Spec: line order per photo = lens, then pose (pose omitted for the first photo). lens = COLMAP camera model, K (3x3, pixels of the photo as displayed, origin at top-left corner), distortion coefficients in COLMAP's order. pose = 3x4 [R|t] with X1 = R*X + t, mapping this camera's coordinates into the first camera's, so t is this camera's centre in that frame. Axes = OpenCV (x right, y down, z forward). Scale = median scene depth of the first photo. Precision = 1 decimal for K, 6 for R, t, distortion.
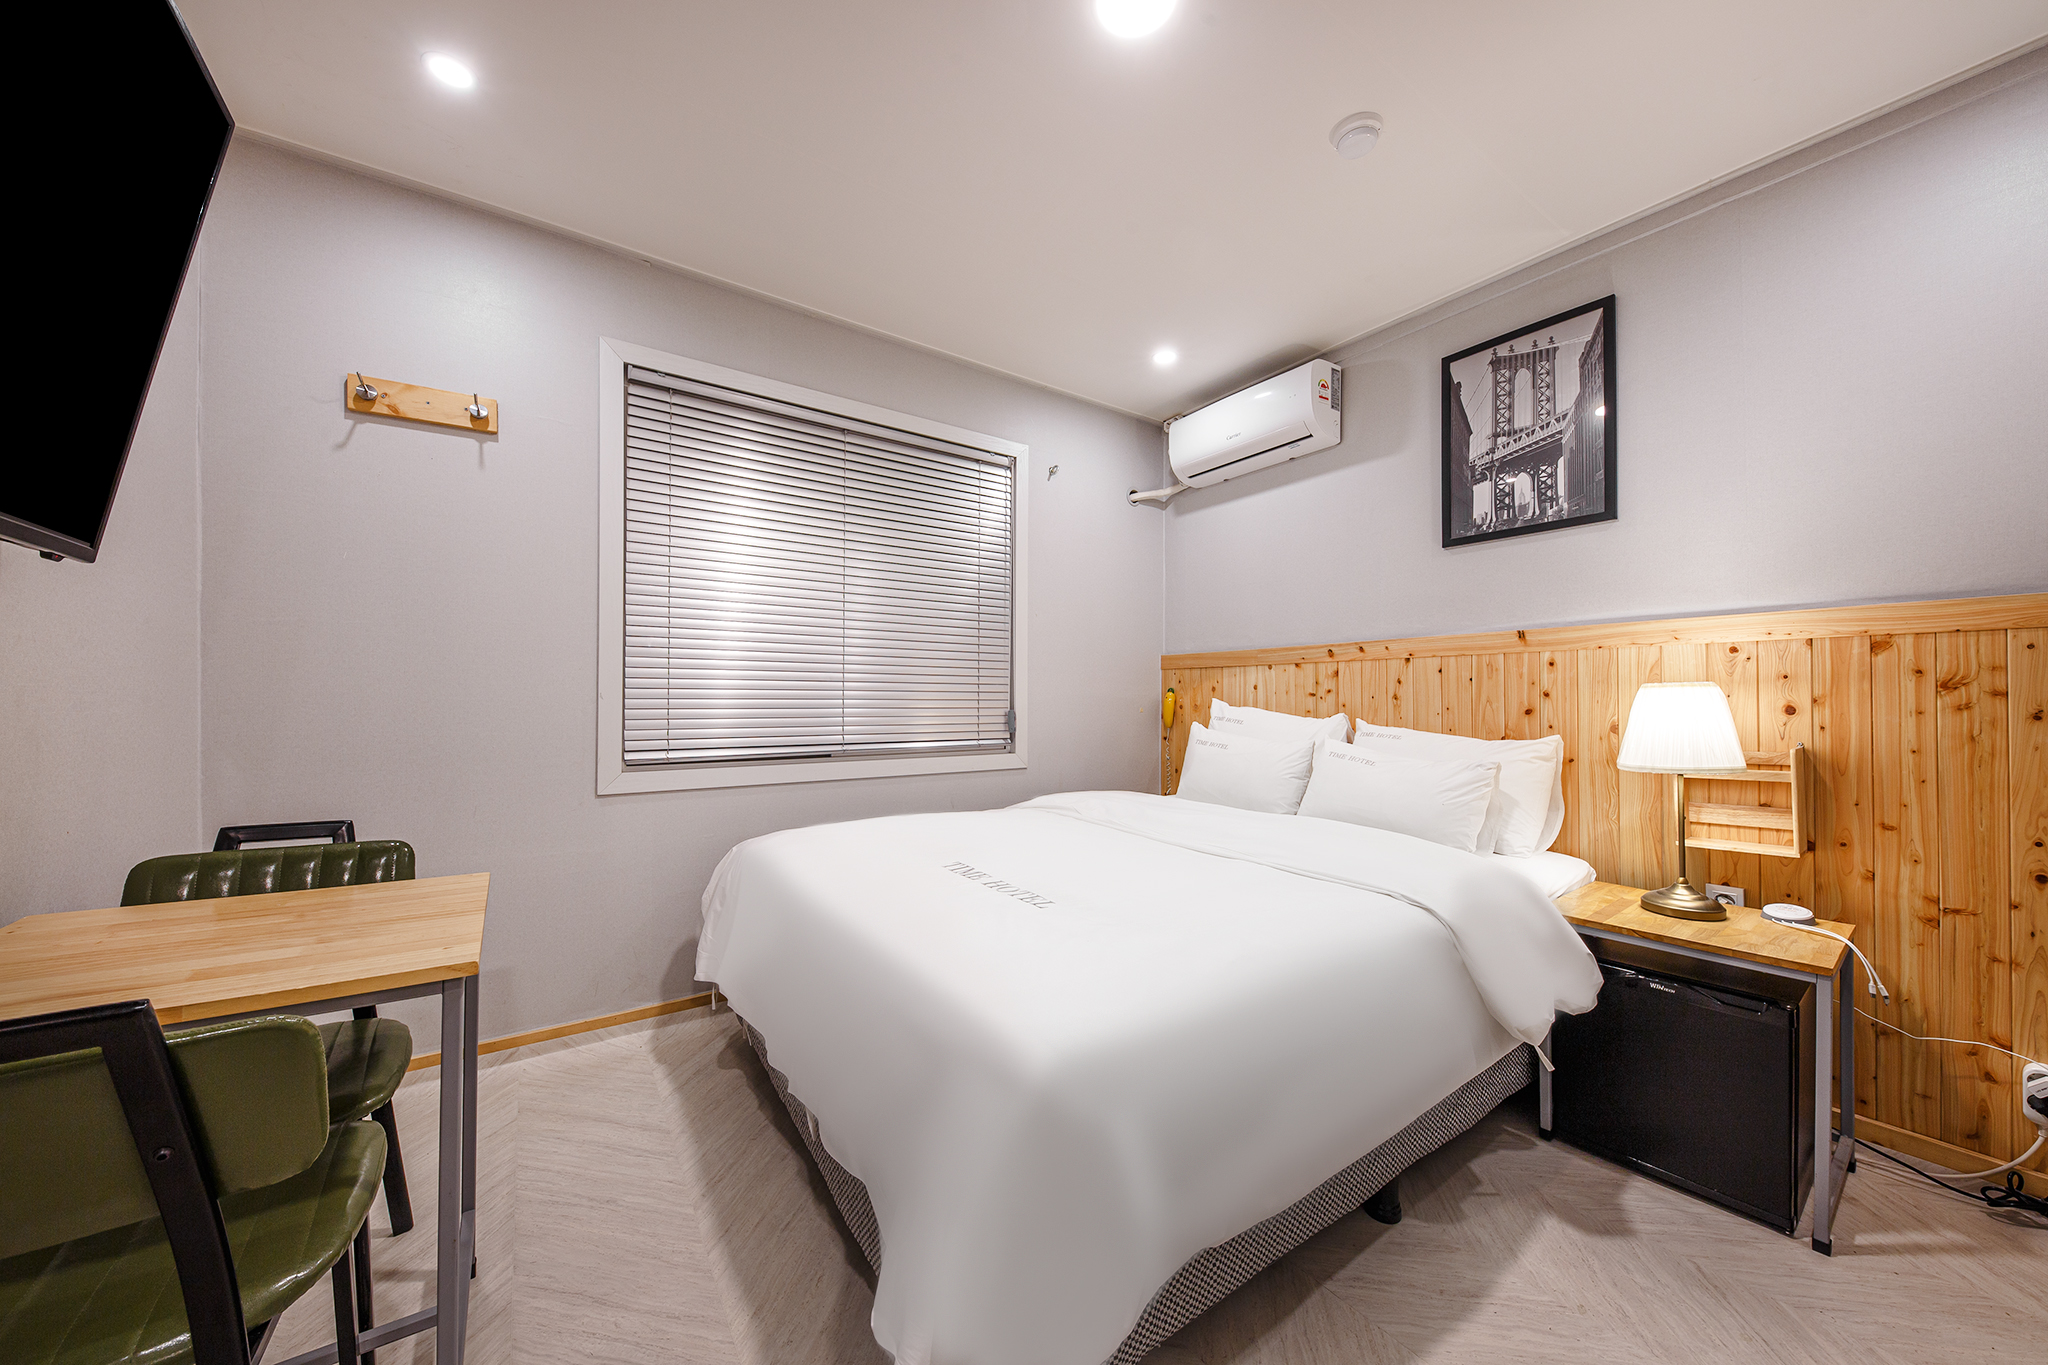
lens RADIAL K [[710.6, 0, 1001.6], [0, 710.6, 681.9], [0, 0, 1]] dist [-0.015467, -0.001270]
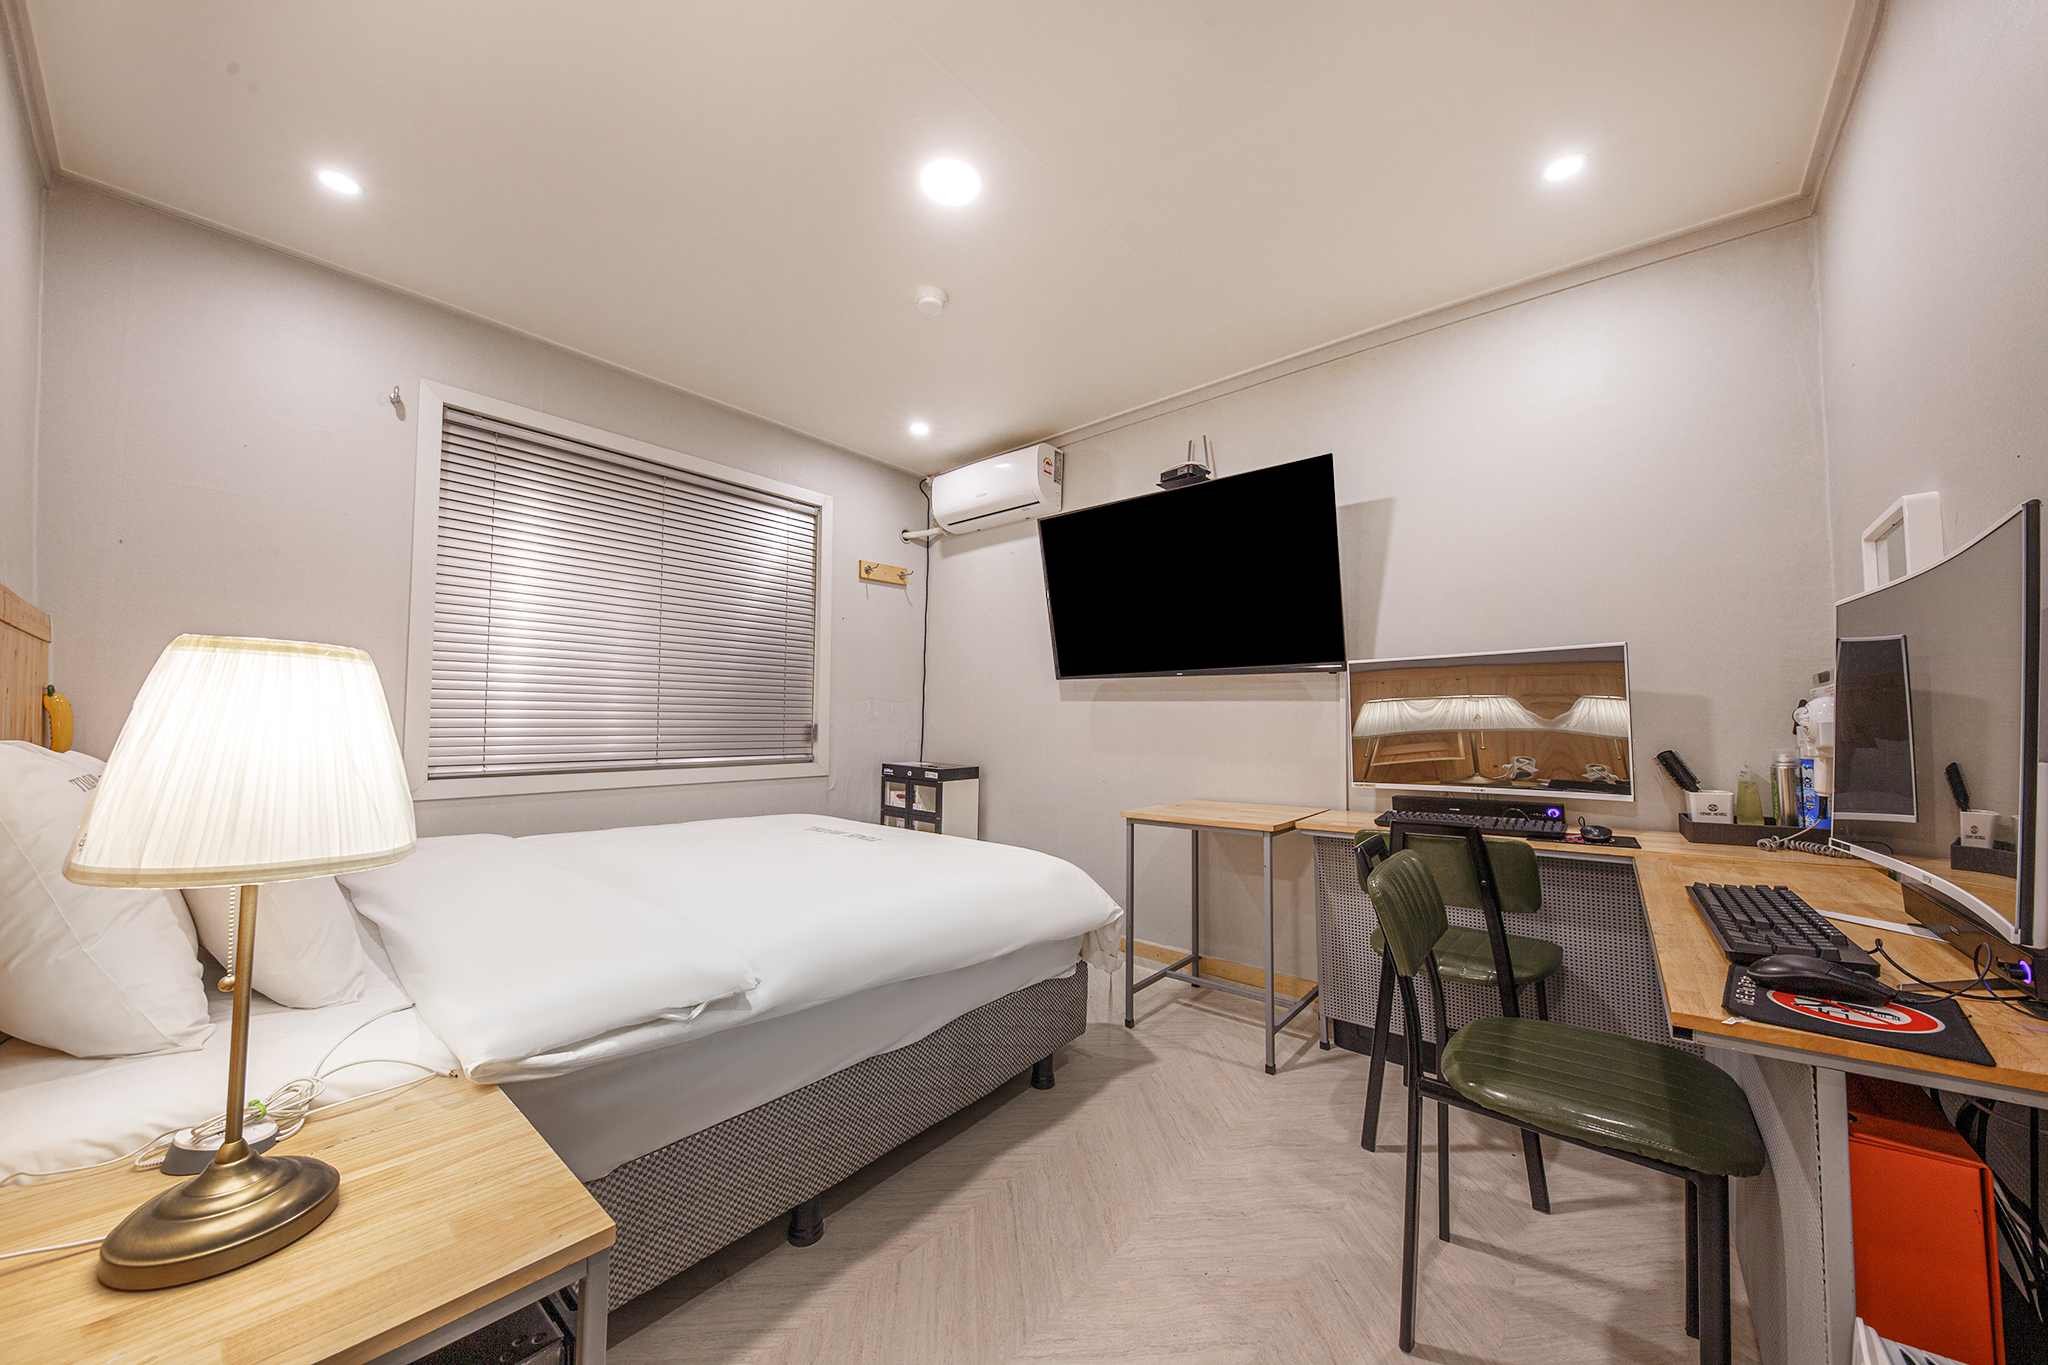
lens RADIAL K [[710.6, 0, 1008.3], [0, 710.6, 688.9], [0, 0, 1]] dist [-0.015467, -0.001270]
pose [[0.955286, 0.023884, 0.294717, 0.028005], [-0.015429, 0.999401, -0.030981, 0.030046], [-0.295281, 0.025048, 0.955082, -0.222523]]
